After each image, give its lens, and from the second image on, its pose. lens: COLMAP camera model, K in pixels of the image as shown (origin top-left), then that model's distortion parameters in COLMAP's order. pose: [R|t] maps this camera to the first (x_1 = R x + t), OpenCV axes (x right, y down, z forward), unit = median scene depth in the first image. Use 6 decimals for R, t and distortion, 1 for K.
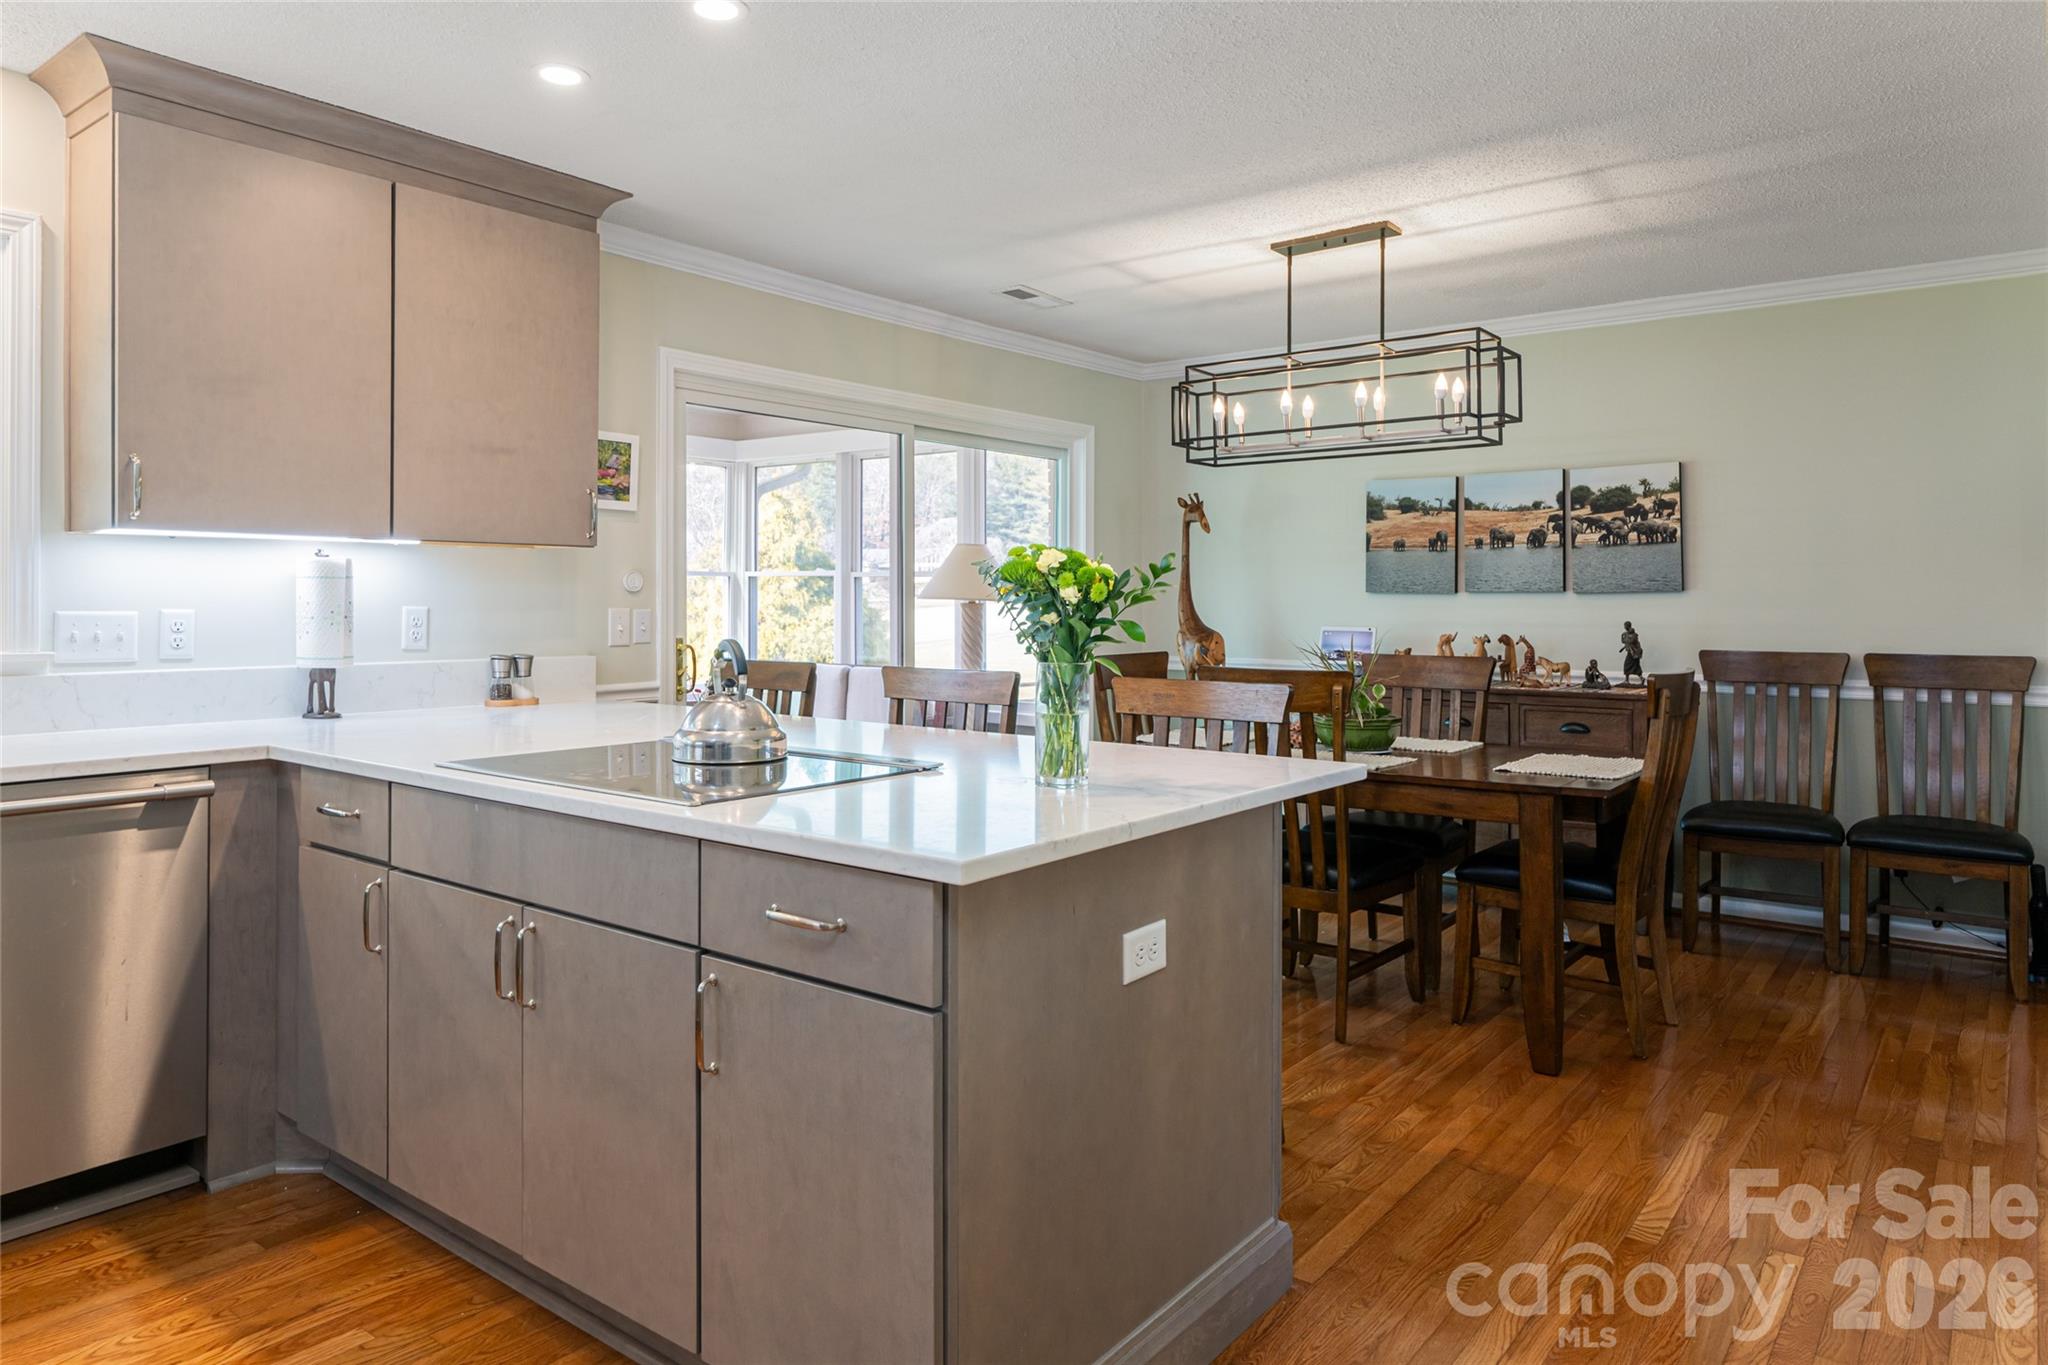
lens RADIAL K [[1289.8, 0, 1030.6], [0, 1289.8, 595.6], [0, 0, 1]] dist [0.004248, 0.002681]
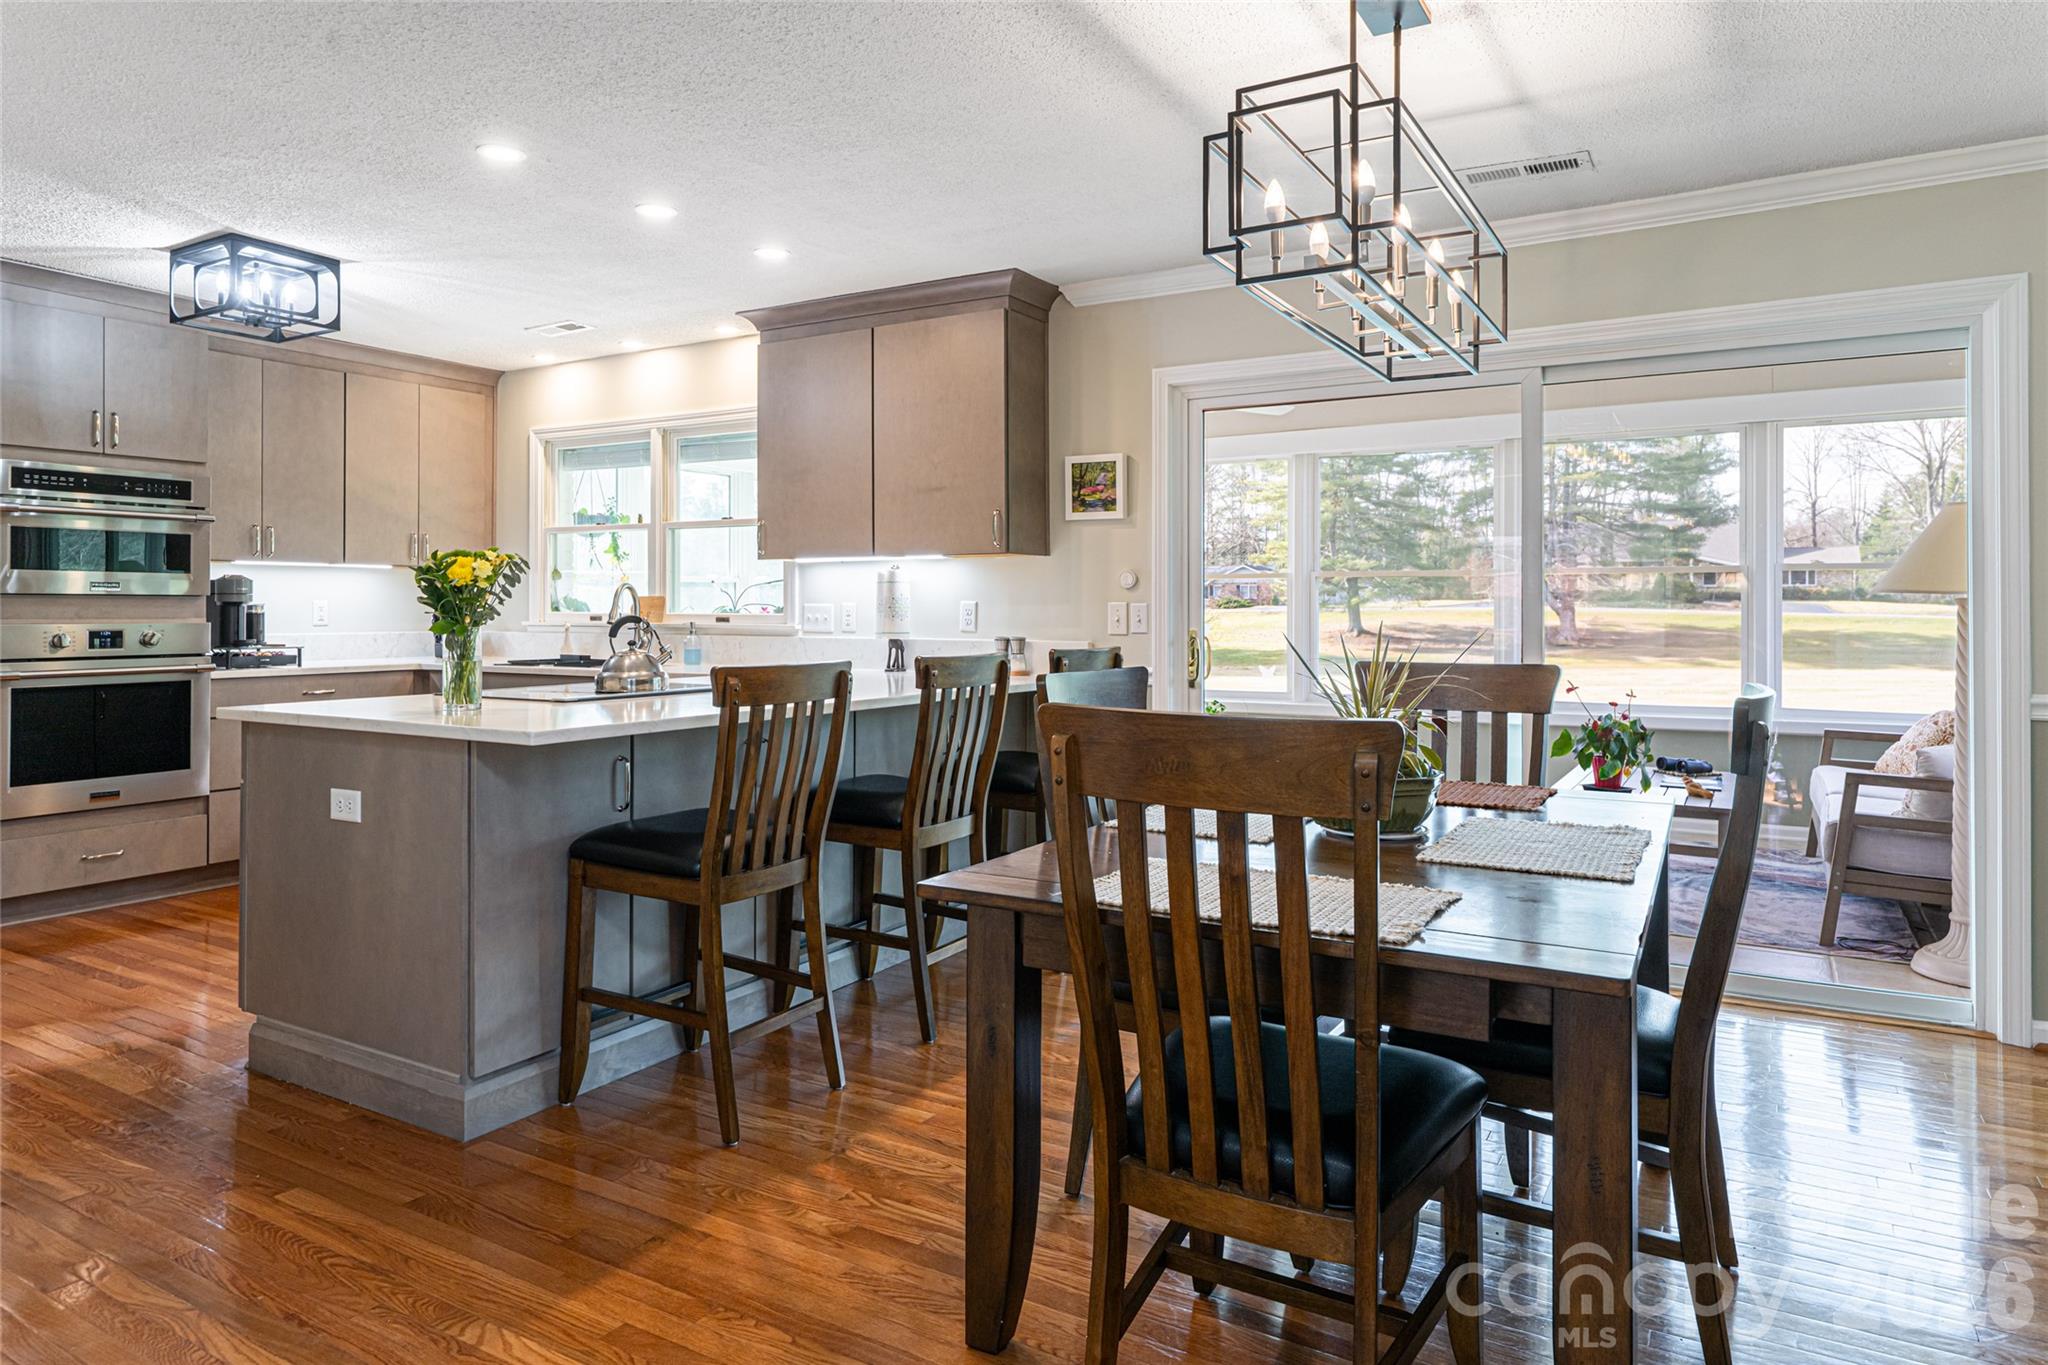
lens RADIAL K [[1261.0, 0, 1000.5], [0, 1261.0, 603.6], [0, 0, 1]] dist [-0.001559, 0.000091]
pose [[0.119524, -0.010161, -0.992779, 1.004972], [0.002483, 0.999948, -0.009935, 0.027296], [0.992828, -0.001277, 0.119543, 0.945131]]
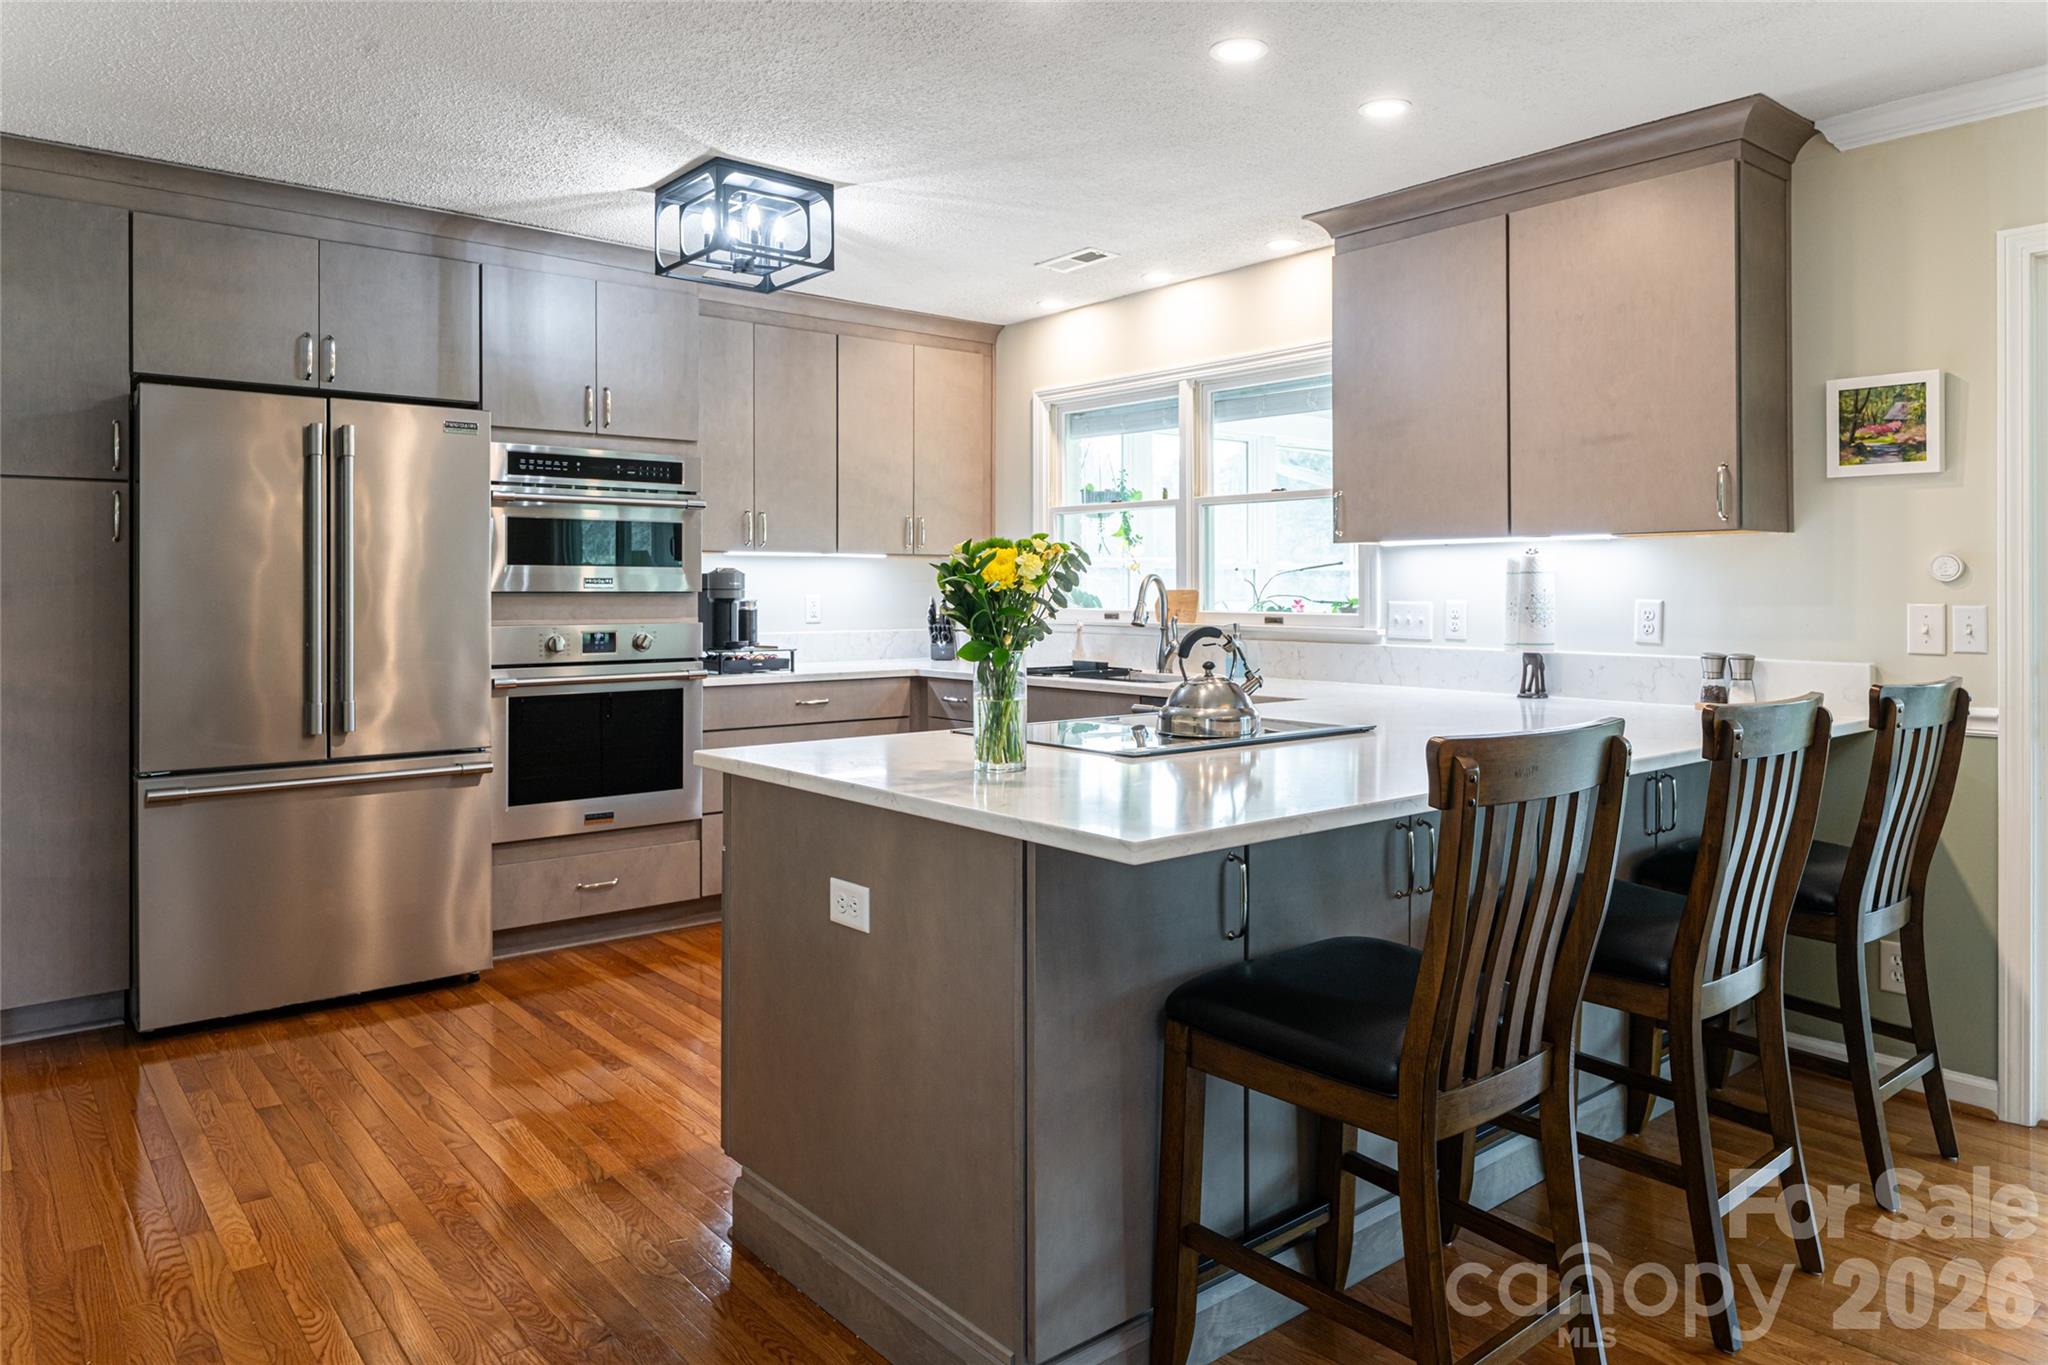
lens RADIAL K [[1329.1, 0, 1015.4], [0, 1329.1, 599.5], [0, 0, 1]] dist [-0.002328, -0.000588]
pose [[-0.220359, 0.000543, -0.975419, 0.686307], [0.001056, 0.999999, 0.000318, 0.007987], [0.975418, -0.000960, -0.220359, 0.816657]]
